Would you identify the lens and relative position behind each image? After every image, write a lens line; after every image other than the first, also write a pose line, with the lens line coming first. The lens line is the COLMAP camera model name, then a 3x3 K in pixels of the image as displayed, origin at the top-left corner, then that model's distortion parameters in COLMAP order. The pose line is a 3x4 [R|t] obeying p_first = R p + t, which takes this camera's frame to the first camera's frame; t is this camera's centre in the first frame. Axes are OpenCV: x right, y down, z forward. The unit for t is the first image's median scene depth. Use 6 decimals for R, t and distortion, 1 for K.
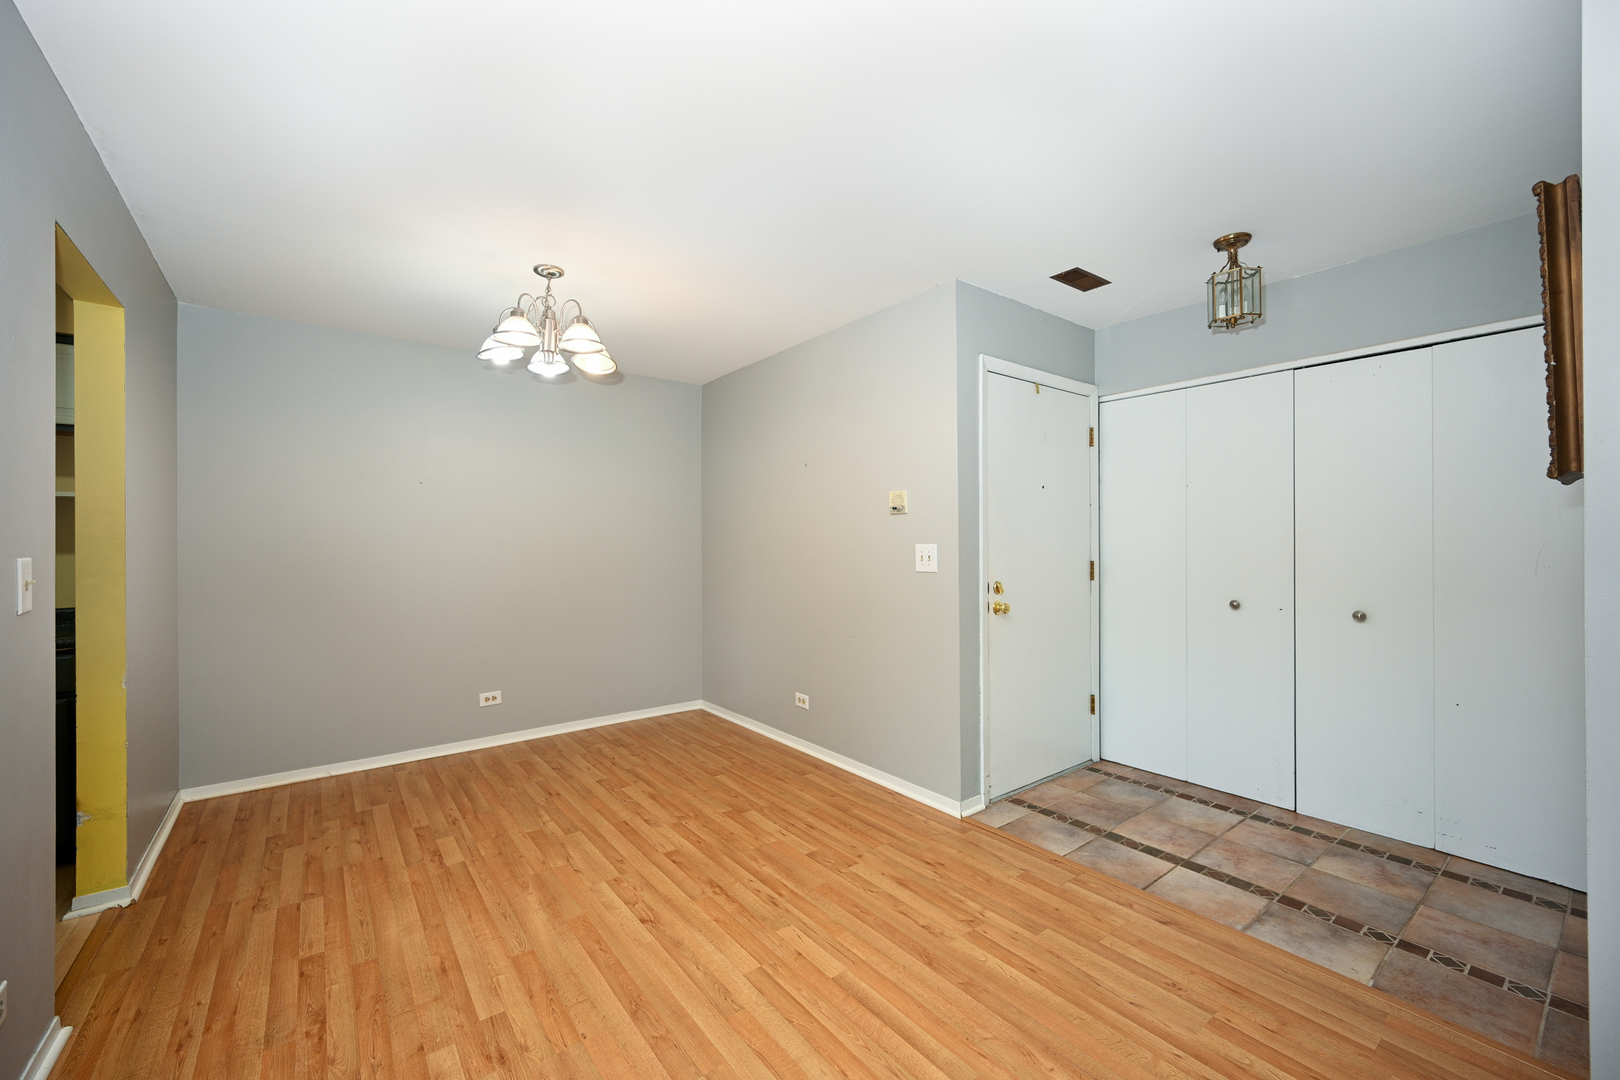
lens RADIAL K [[647.2, 0, 810.0], [0, 647.2, 540.0], [0, 0, 1]] dist [0.000447, 0.000048]
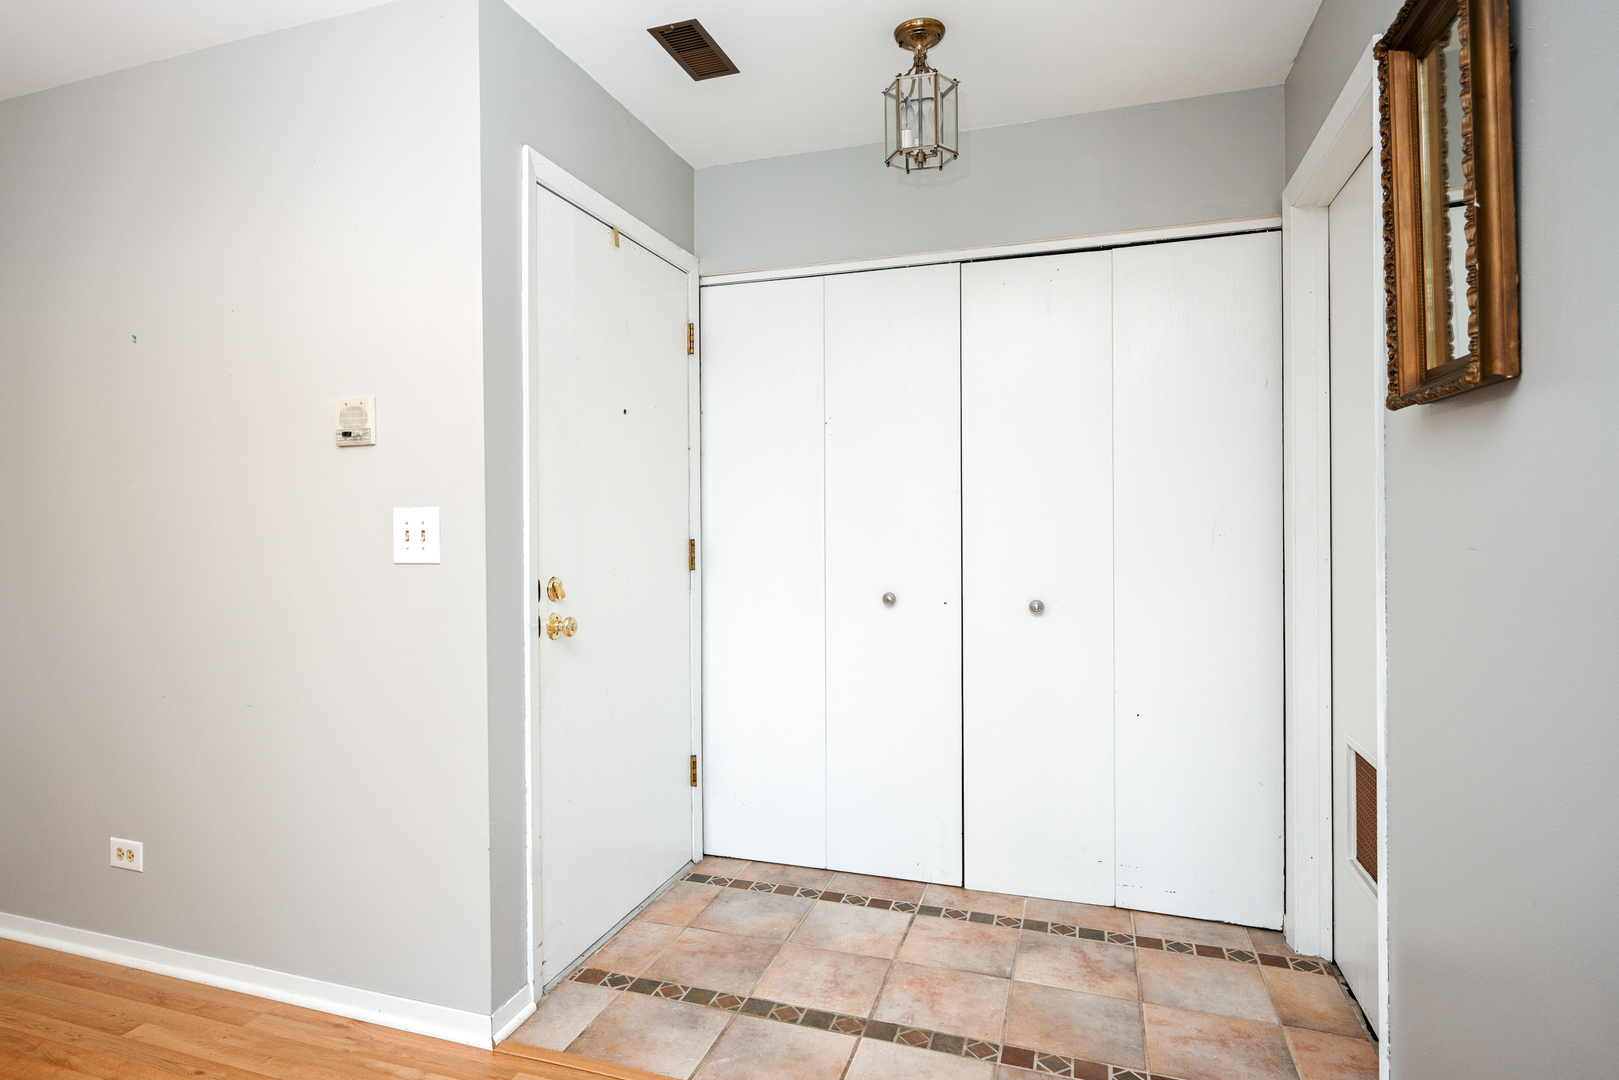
lens RADIAL K [[902.2, 0, 751.4], [0, 902.2, 522.5], [0, 0, 1]] dist [-0.003836, -0.000747]
pose [[0.847089, -0.002900, 0.531443, 0.032530], [0.001848, 0.999995, 0.002512, 0.018424], [-0.531447, -0.001146, 0.847091, 0.304823]]
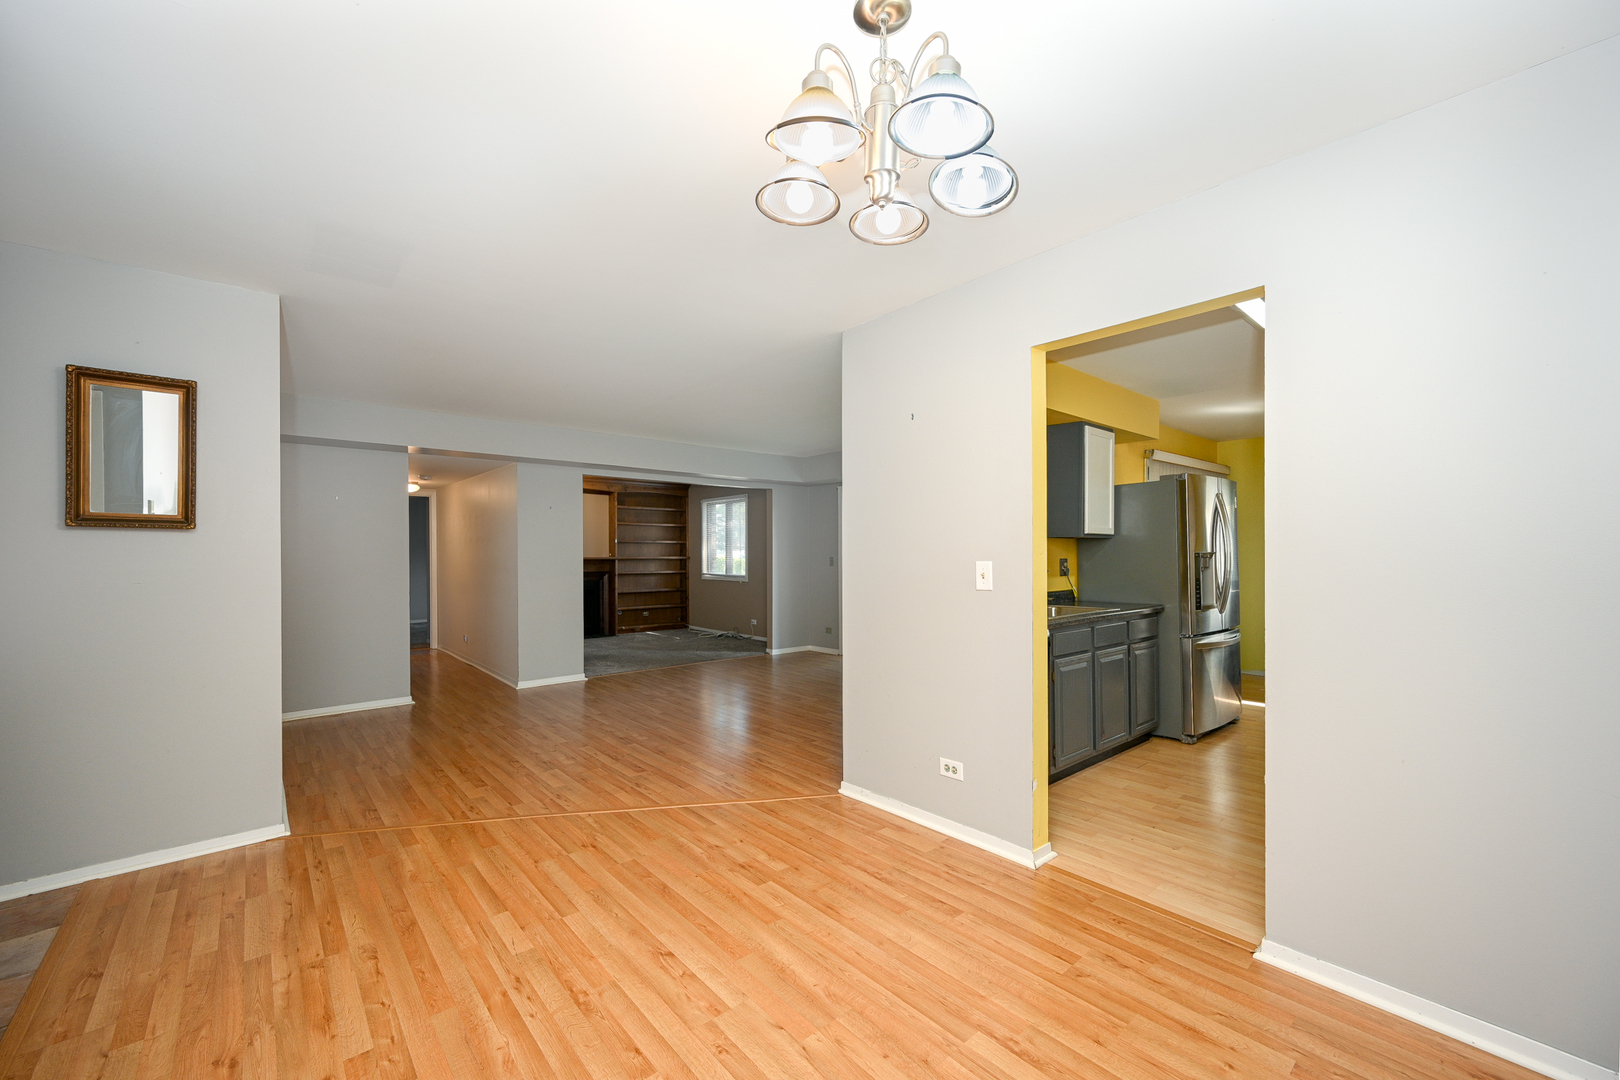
lens RADIAL K [[648.5, 0, 818.5], [0, 648.5, 552.7], [0, 0, 1]] dist [-0.000401, -0.000057]
pose [[-0.997571, 0.010190, -0.068910, -0.325063], [0.010076, 0.999947, 0.002002, -0.002371], [0.068927, 0.001302, -0.997621, 1.537689]]
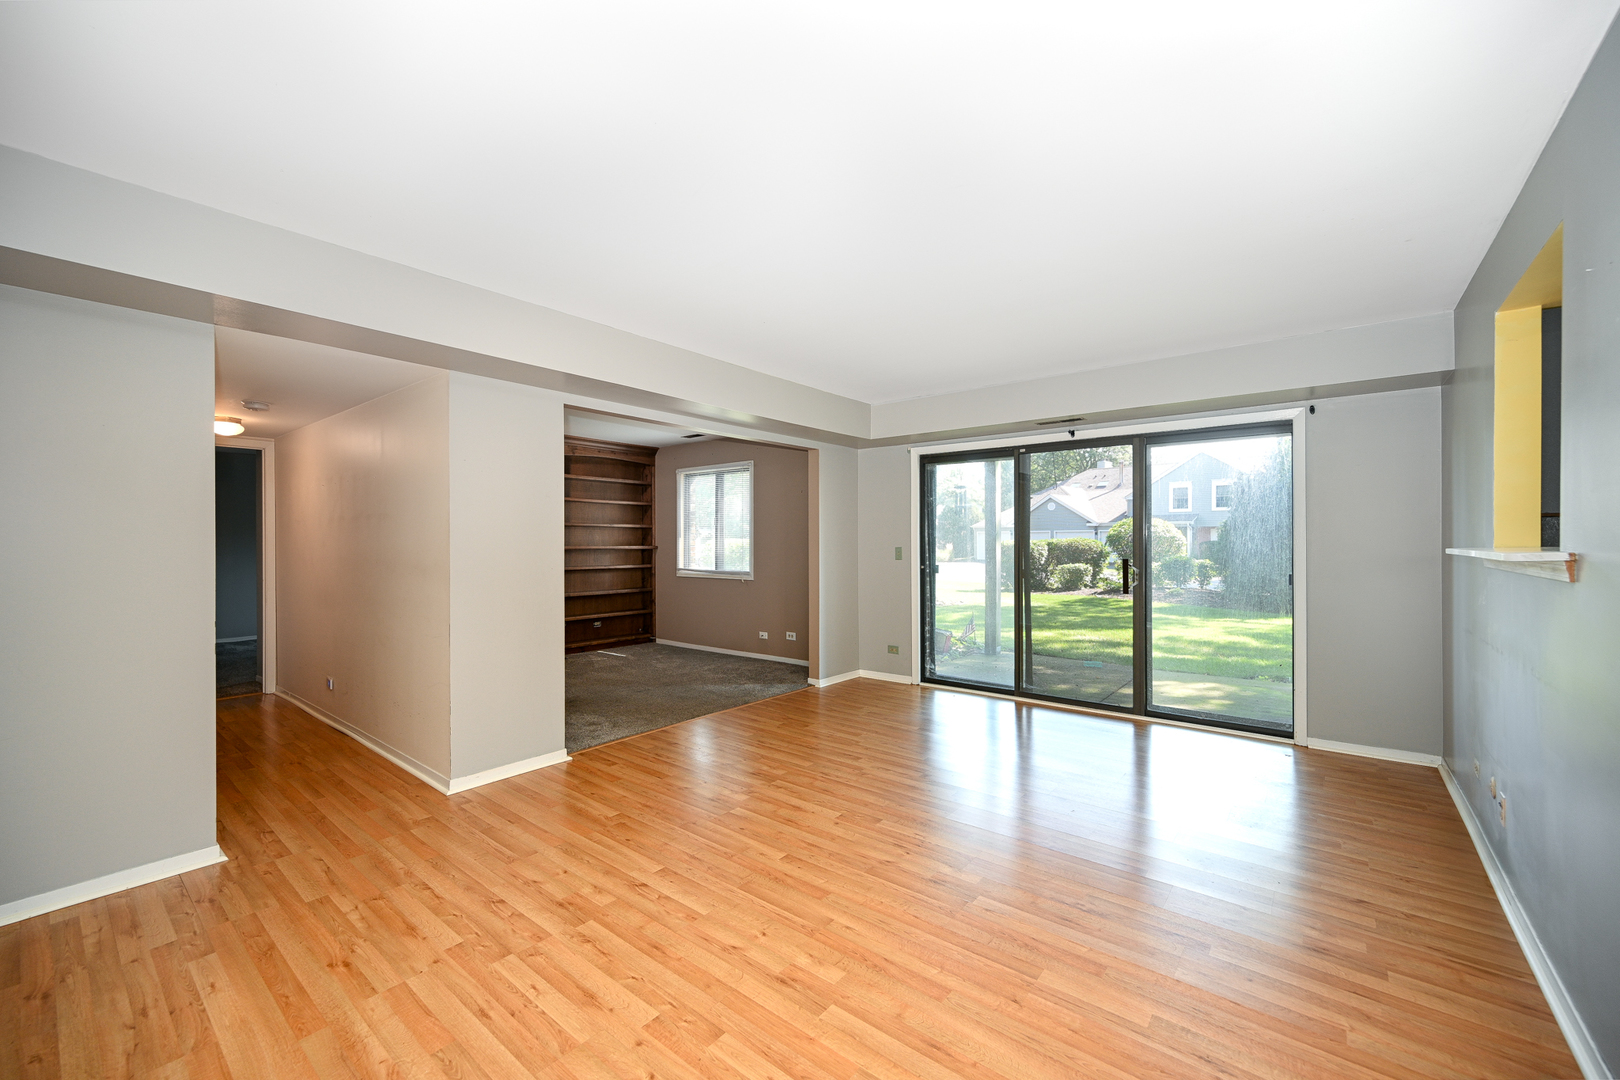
lens RADIAL K [[642.3, 0, 813.3], [0, 642.3, 541.0], [0, 0, 1]] dist [0.000936, 0.000079]
pose [[-0.971257, 0.008503, -0.237880, 0.185665], [0.007900, 0.999963, 0.003490, -0.004792], [0.237900, 0.001511, -0.971288, 0.547985]]
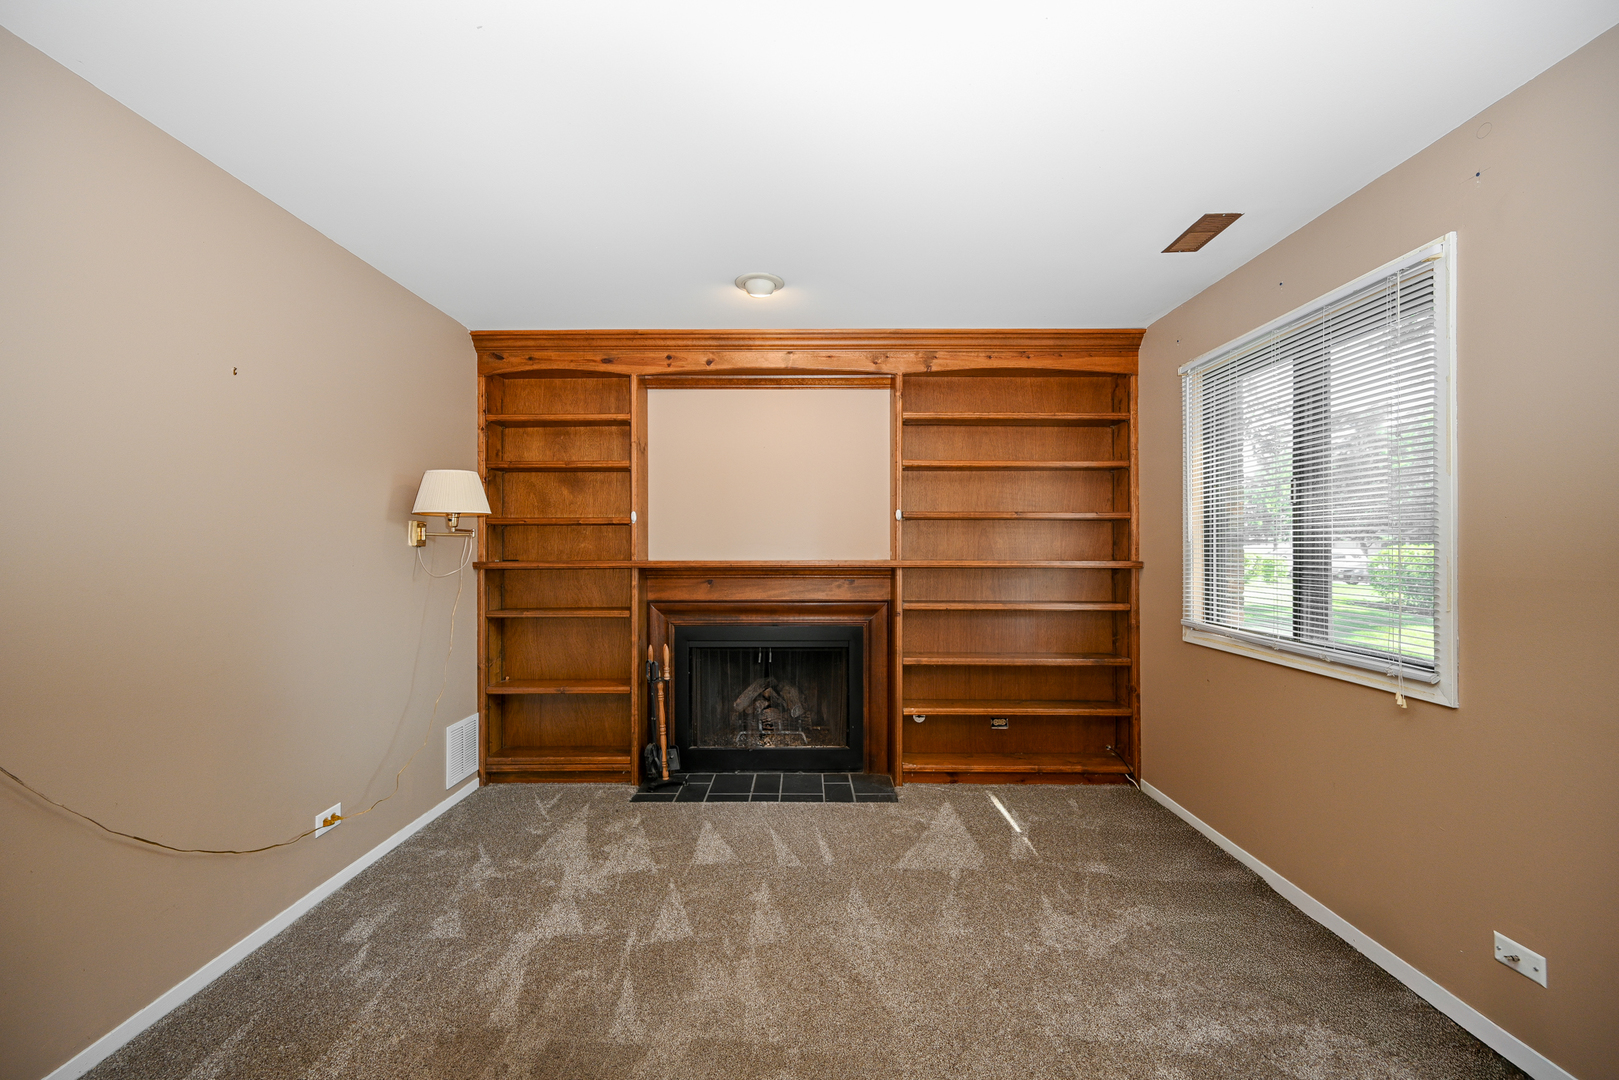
lens RADIAL K [[646.8, 0, 809.5], [0, 646.8, 540.0], [0, 0, 1]] dist [0.000447, 0.000048]
pose [[-0.794497, 0.016040, 0.607056, -0.063145], [0.008408, 0.999846, -0.015414, -0.004756], [-0.607209, -0.007143, -0.794510, -1.079050]]
